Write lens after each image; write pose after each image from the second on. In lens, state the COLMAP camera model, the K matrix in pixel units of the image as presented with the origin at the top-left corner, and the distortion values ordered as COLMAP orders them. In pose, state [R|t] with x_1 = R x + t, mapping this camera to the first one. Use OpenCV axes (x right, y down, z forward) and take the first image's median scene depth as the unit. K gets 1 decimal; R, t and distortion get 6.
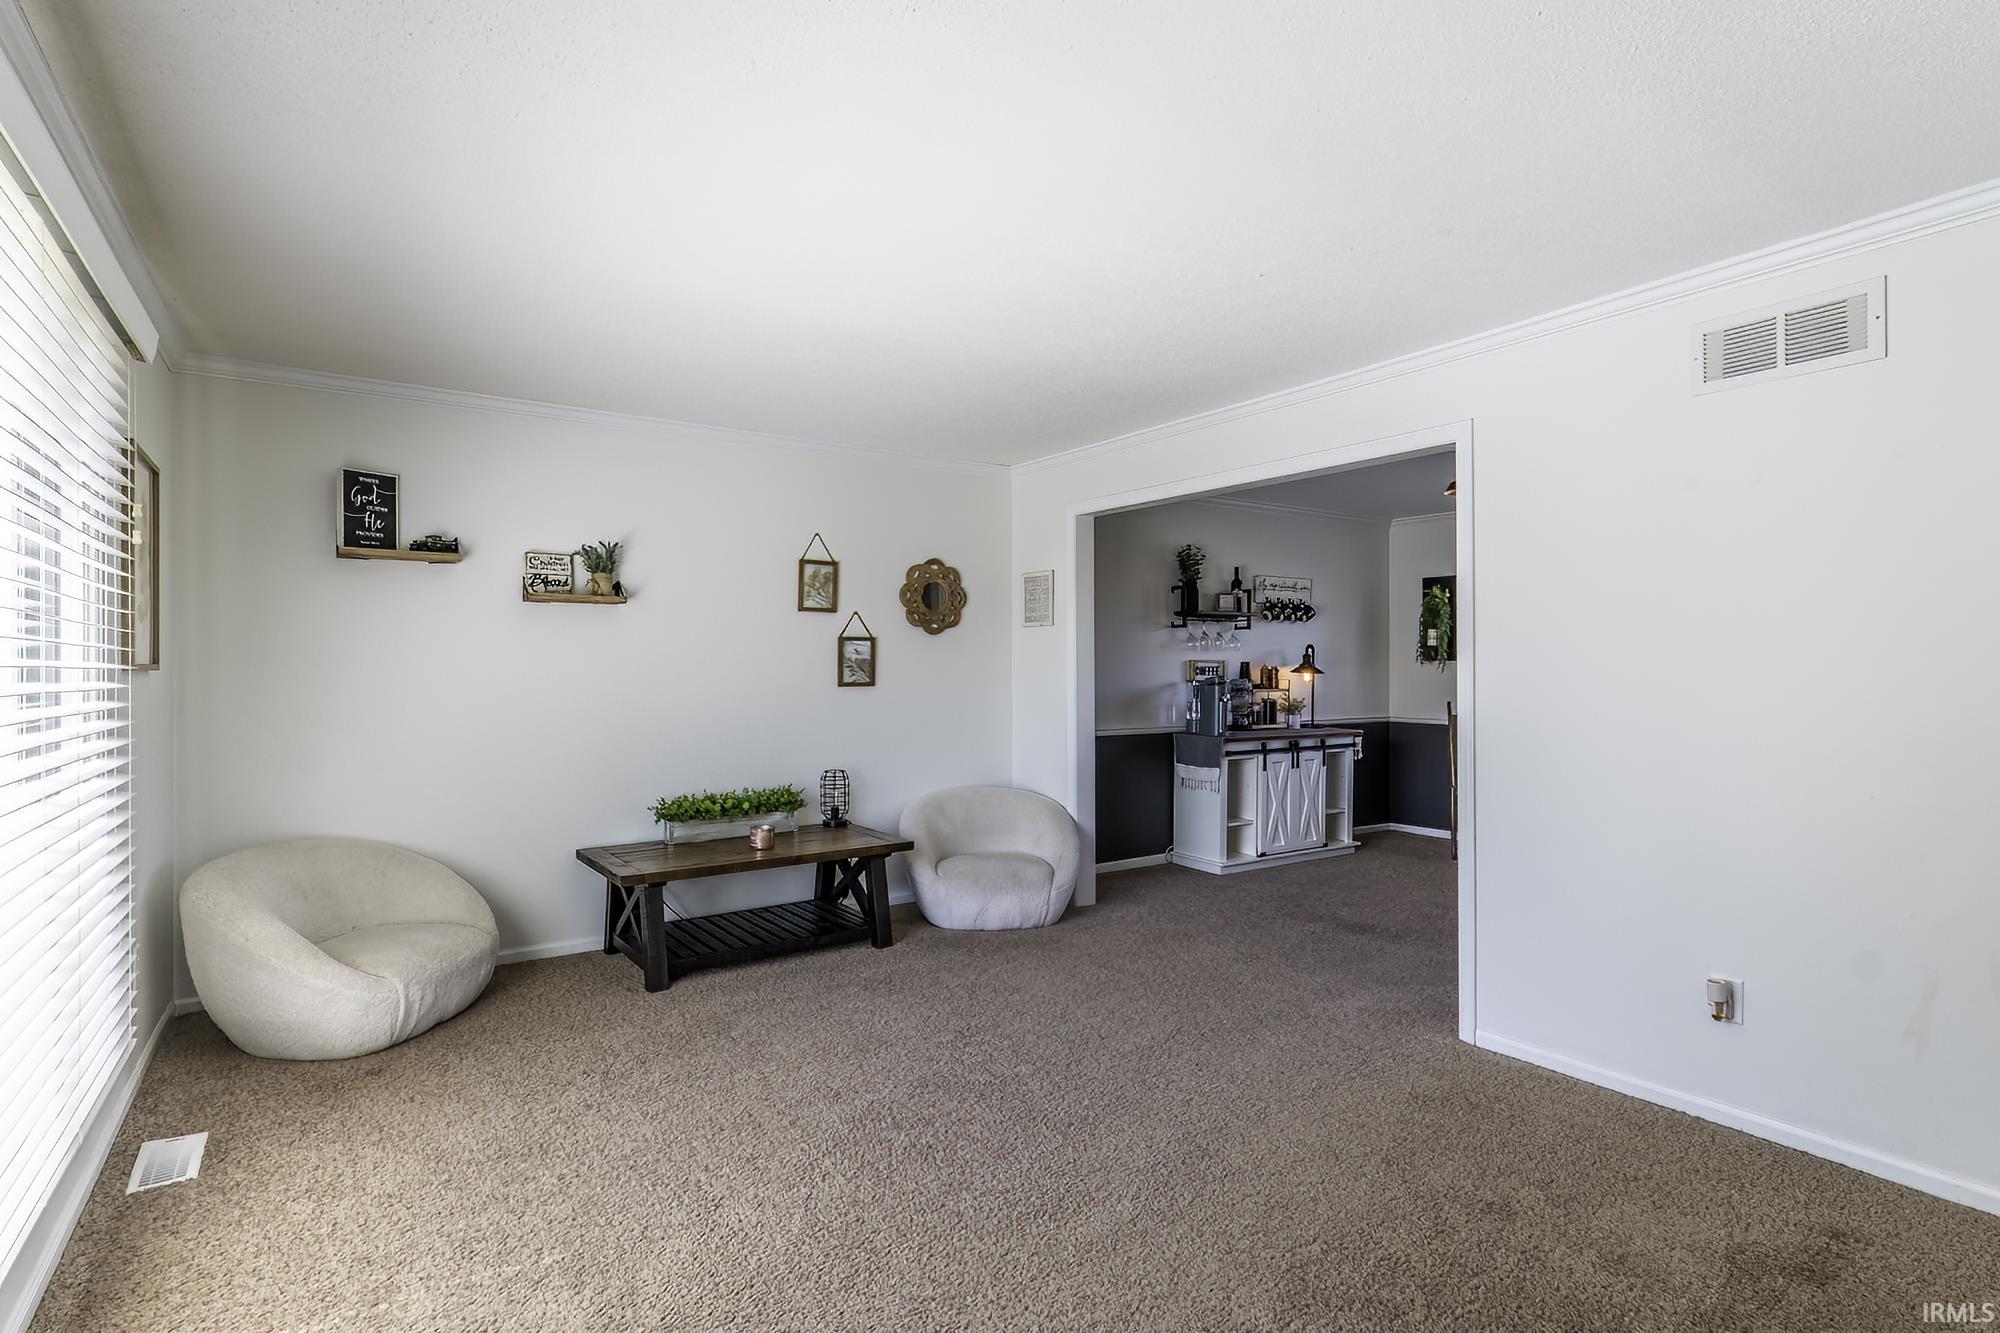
lens RADIAL K [[1006.8, 0, 1000.0], [0, 1006.8, 666.5], [0, 0, 1]] dist [0.000298, -0.000299]
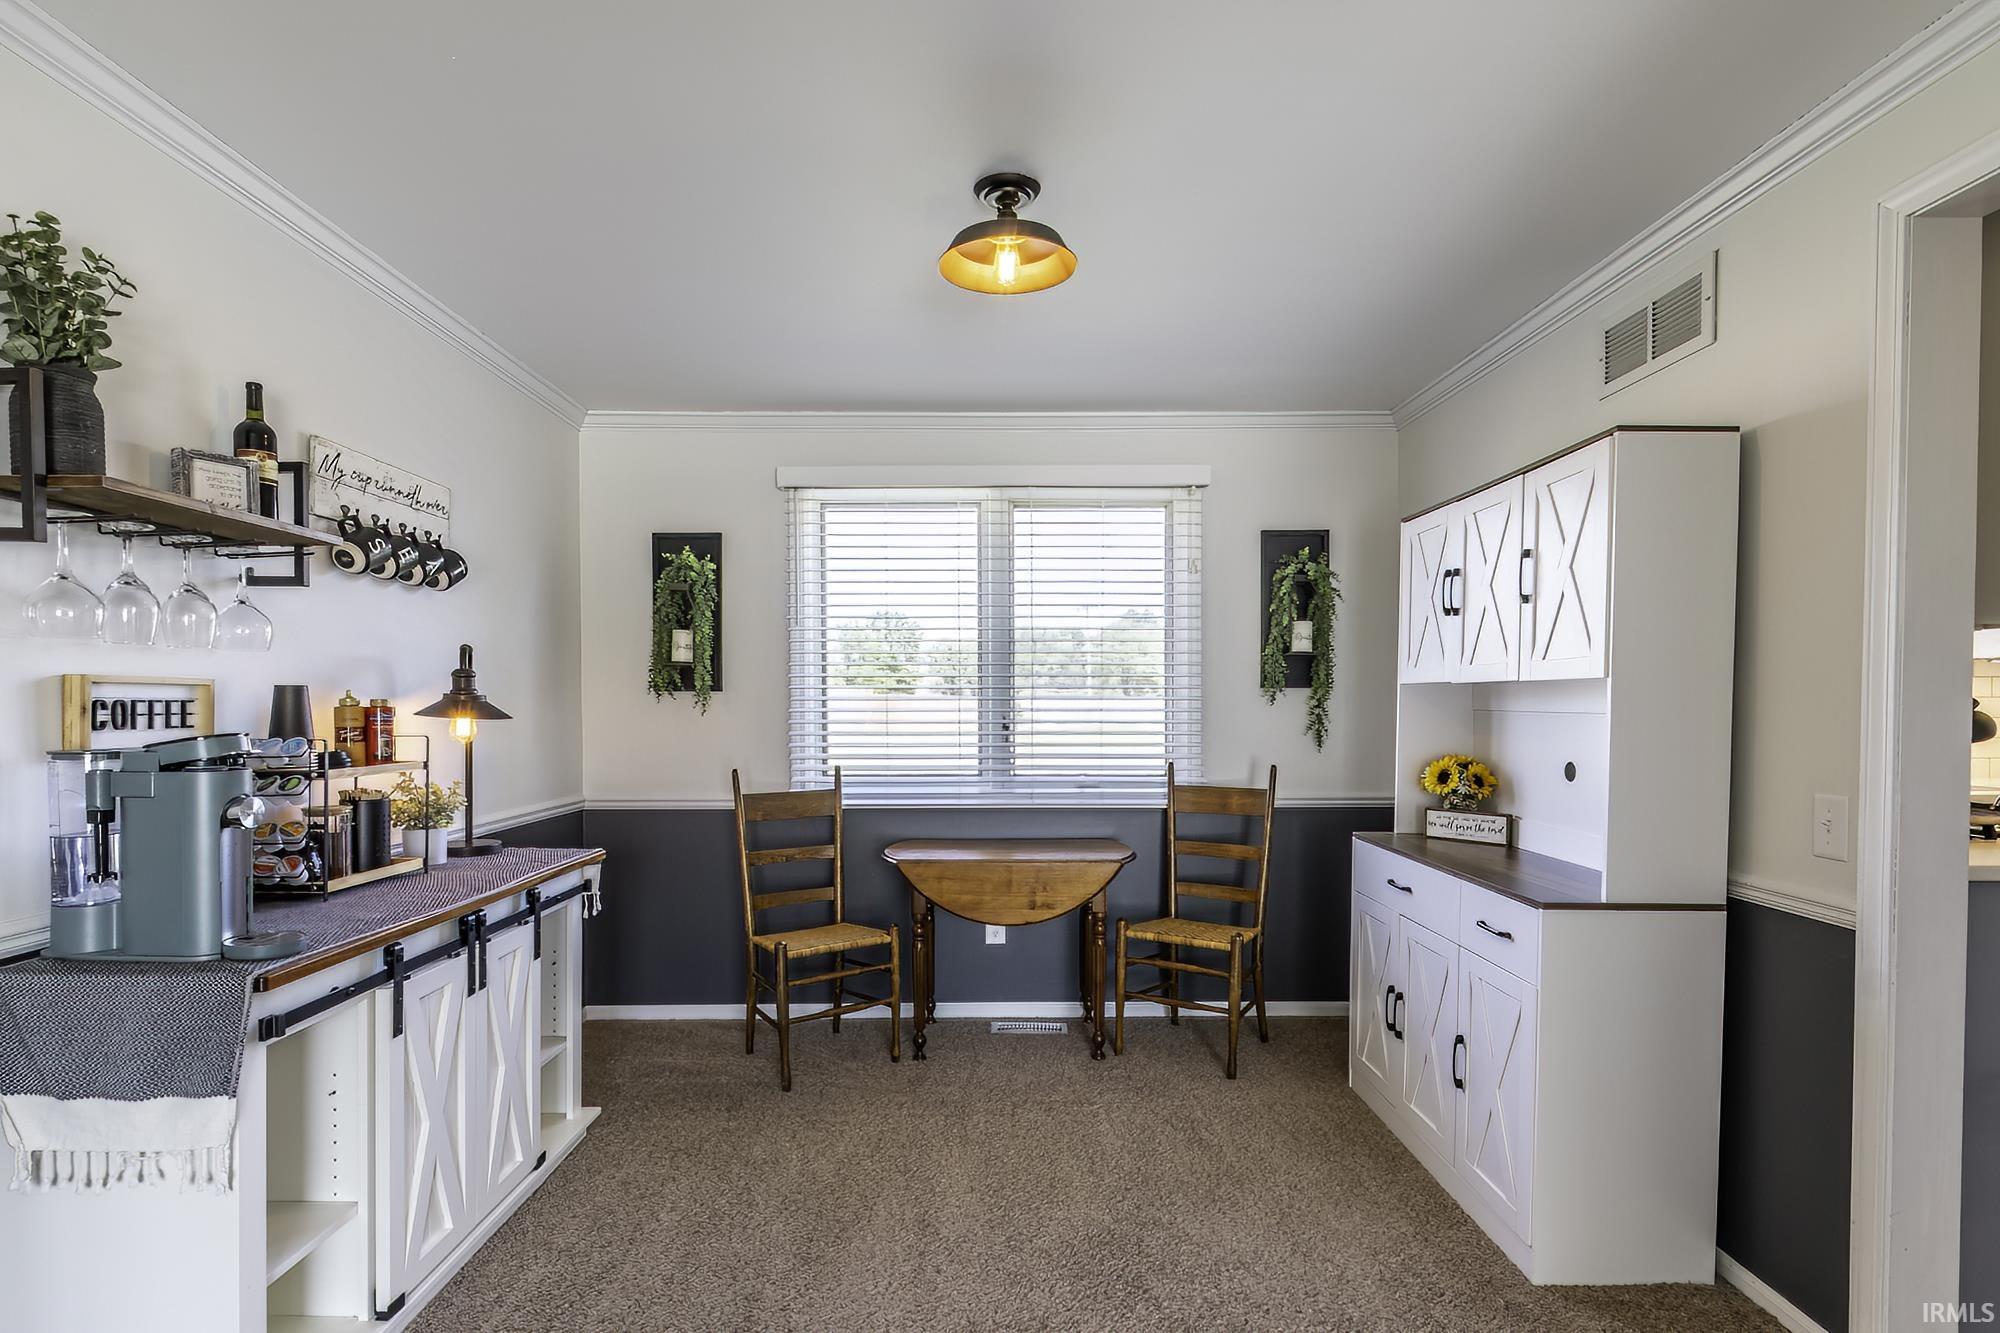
lens RADIAL K [[961.5, 0, 993.7], [0, 961.5, 720.3], [0, 0, 1]] dist [-0.002191, -0.000453]
pose [[0.552718, -0.014335, 0.833245, 0.111383], [-0.000337, 0.999848, 0.017425, 0.000912], [-0.833368, -0.009912, 0.552630, 0.639754]]
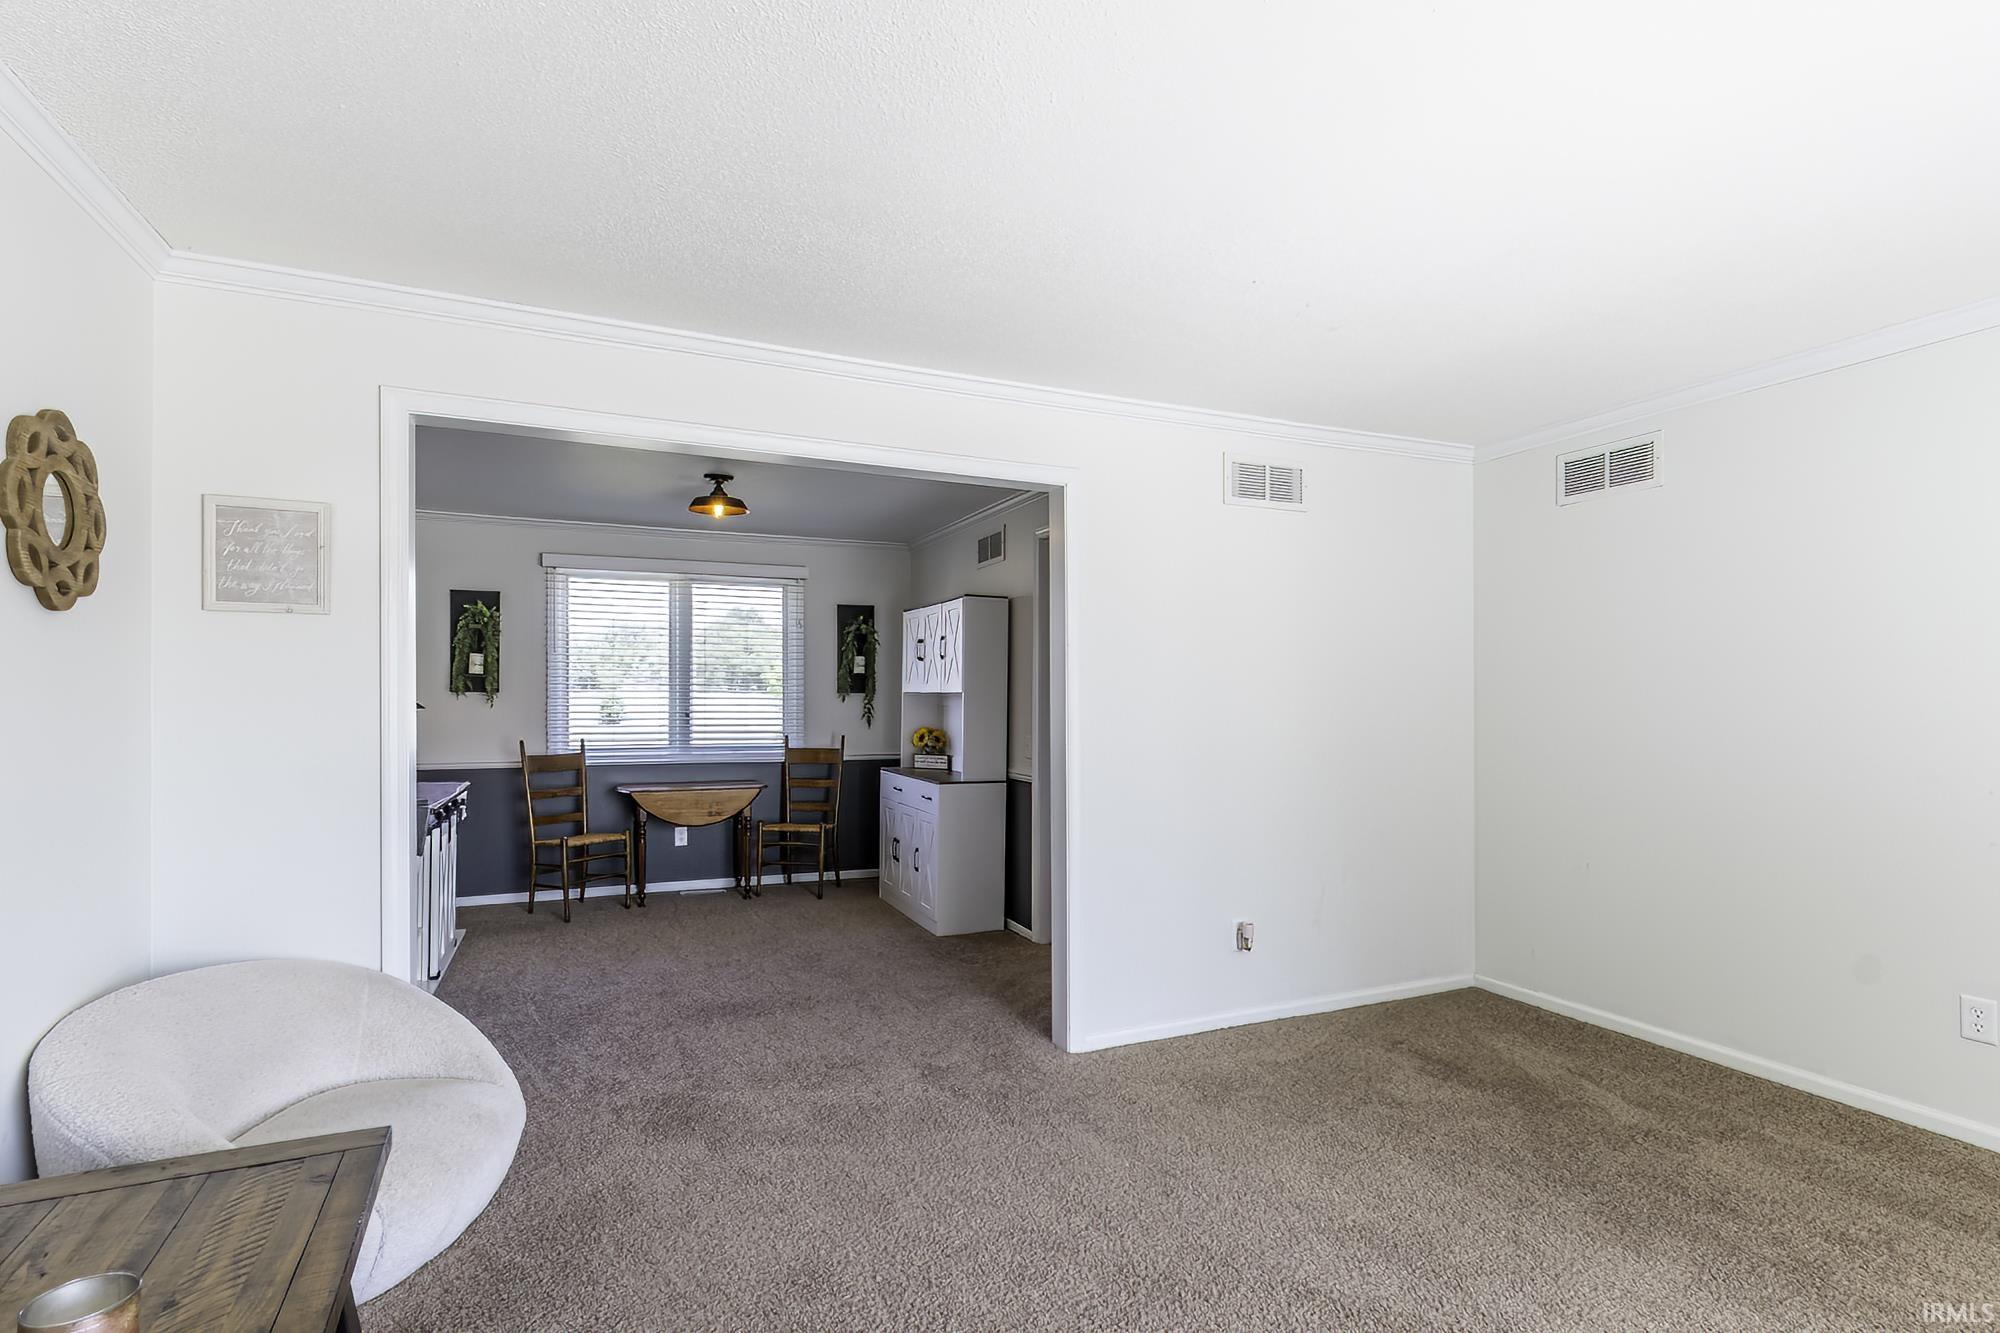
lens RADIAL K [[961.5, 0, 993.7], [0, 961.5, 720.3], [0, 0, 1]] dist [-0.002191, -0.000453]
pose [[0.179942, -0.017287, 0.983525, -0.292653], [-0.004697, 0.999819, 0.018432, 0.001012], [-0.983666, -0.007937, 0.179828, 0.478681]]
